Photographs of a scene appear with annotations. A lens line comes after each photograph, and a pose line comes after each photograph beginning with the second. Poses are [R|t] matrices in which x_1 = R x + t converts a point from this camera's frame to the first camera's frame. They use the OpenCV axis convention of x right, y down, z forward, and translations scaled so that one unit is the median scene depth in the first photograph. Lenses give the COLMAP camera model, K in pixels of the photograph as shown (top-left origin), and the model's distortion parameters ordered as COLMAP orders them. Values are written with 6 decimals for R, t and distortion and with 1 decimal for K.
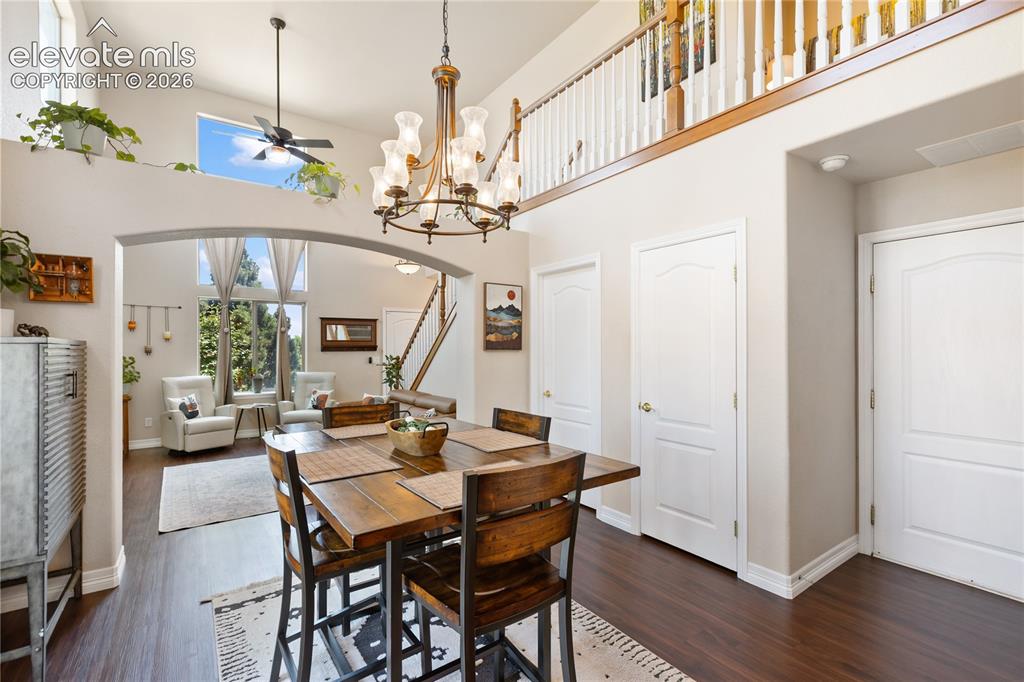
lens RADIAL K [[460.0, 0, 508.9], [0, 460.0, 341.4], [0, 0, 1]] dist [-0.000425, -0.000345]
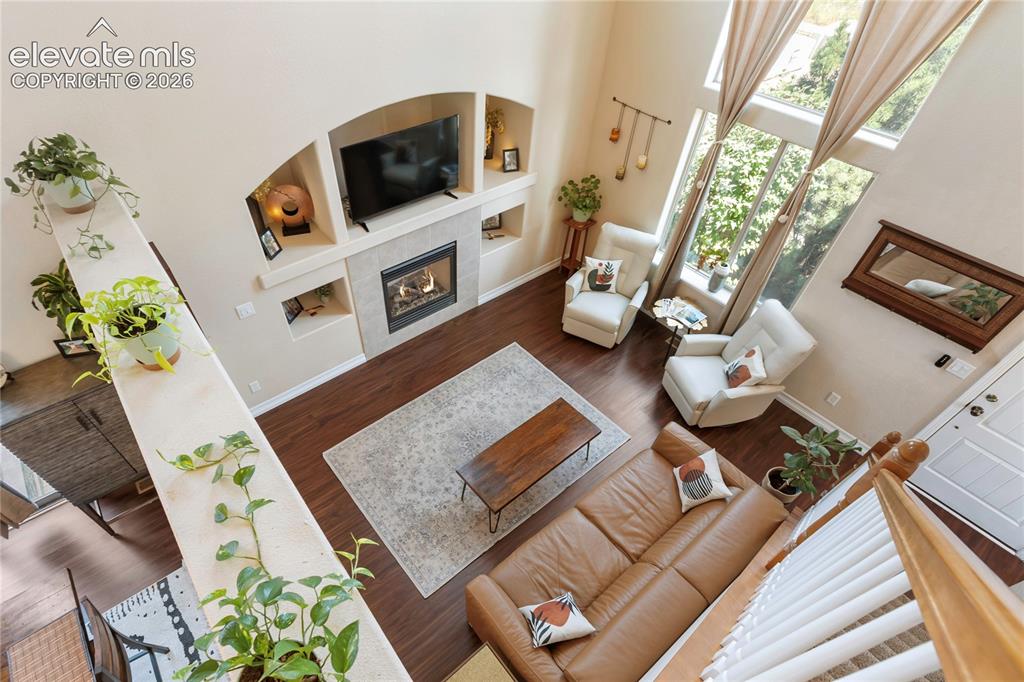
lens RADIAL K [[492.1, 0, 469.2], [0, 492.1, 381.3], [0, 0, 1]] dist [0.000748, 0.000087]
pose [[0.046642, 0.747209, -0.662950, -0.027218], [-0.002420, 0.663755, 0.747946, -0.529156], [0.998909, -0.033281, 0.032767, 1.073147]]
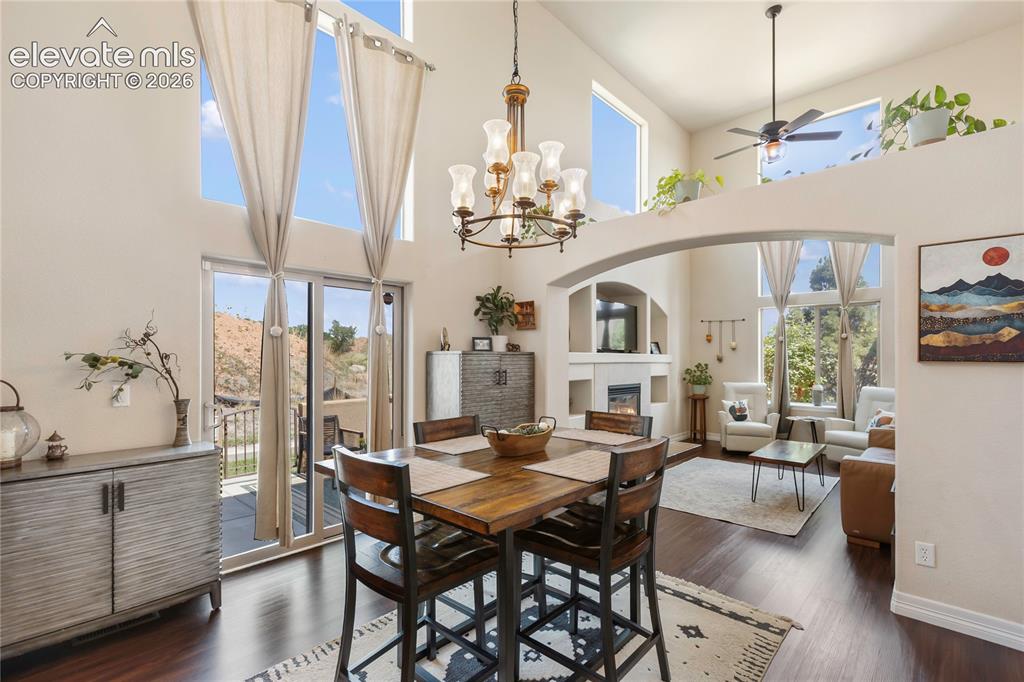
lens RADIAL K [[460.0, 0, 514.0], [0, 460.0, 356.0], [0, 0, 1]] dist [-0.000425, -0.000345]
pose [[0.202449, 0.002152, -0.979291, 0.394335], [0.009941, 0.999942, 0.004253, 0.003506], [0.979242, -0.010596, 0.202415, 0.364923]]
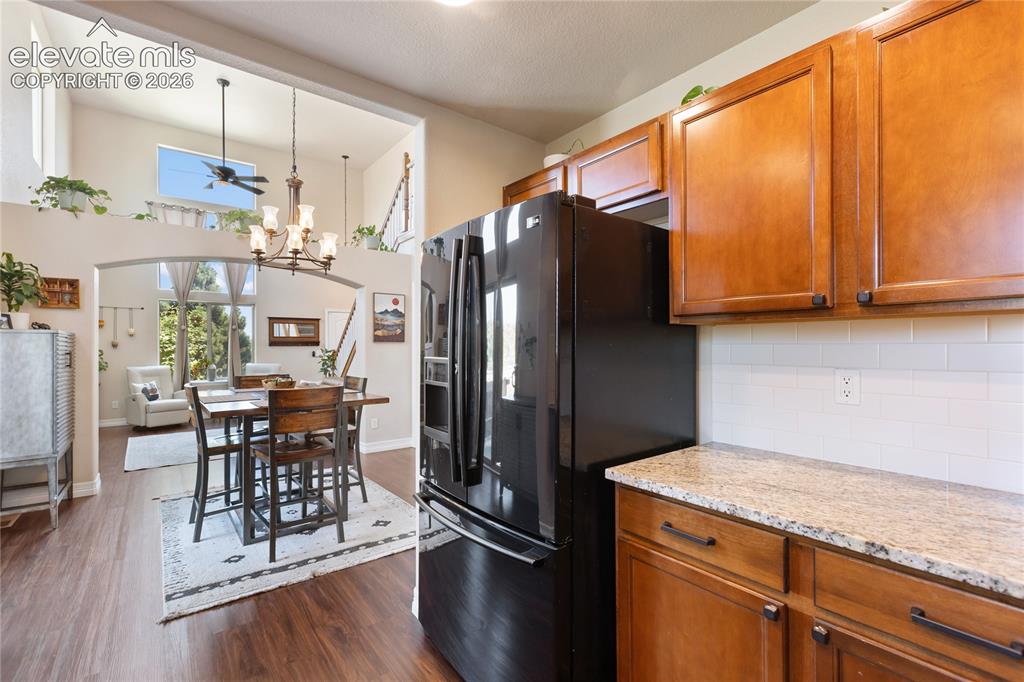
lens RADIAL K [[460.0, 0, 517.4], [0, 460.0, 341.1], [0, 0, 1]] dist [-0.000425, -0.000345]
pose [[0.998348, -0.000293, 0.057459, 0.283489], [0.000222, 0.999999, 0.001257, 0.014137], [-0.057459, -0.001242, 0.998347, -0.374509]]
